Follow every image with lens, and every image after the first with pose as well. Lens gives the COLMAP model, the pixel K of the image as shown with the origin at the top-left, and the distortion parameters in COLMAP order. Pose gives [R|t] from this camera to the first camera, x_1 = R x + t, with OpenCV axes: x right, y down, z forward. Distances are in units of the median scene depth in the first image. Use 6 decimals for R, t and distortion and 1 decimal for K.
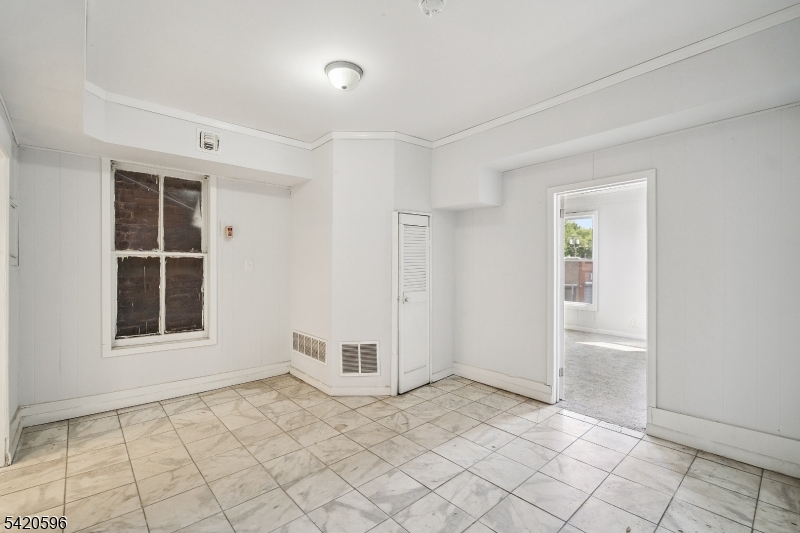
lens RADIAL K [[367.8, 0, 398.4], [0, 367.8, 264.1], [0, 0, 1]] dist [-0.006015, 0.001228]
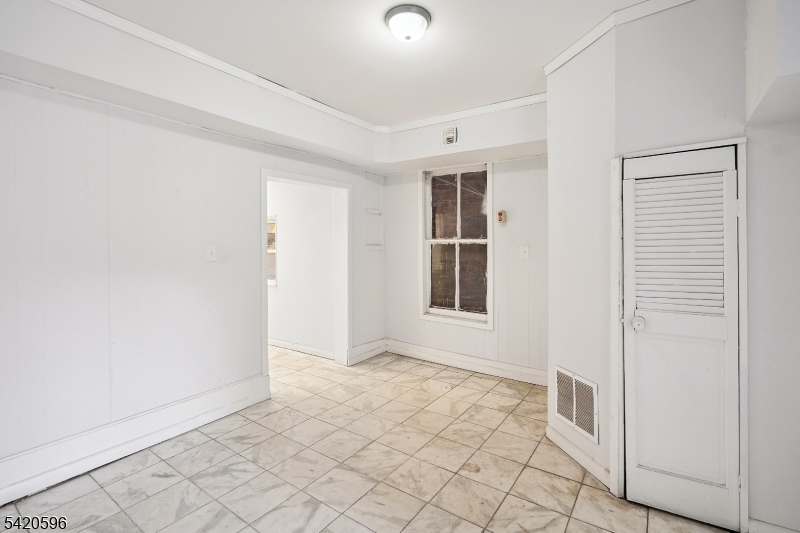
lens RADIAL K [[367.8, 0, 389.9], [0, 367.8, 246.4], [0, 0, 1]] dist [-0.006015, 0.001228]
pose [[0.209462, 0.002571, -0.977813, 0.471536], [0.000153, 0.999996, 0.002662, -0.014647], [0.977817, -0.000707, 0.209461, 0.580704]]
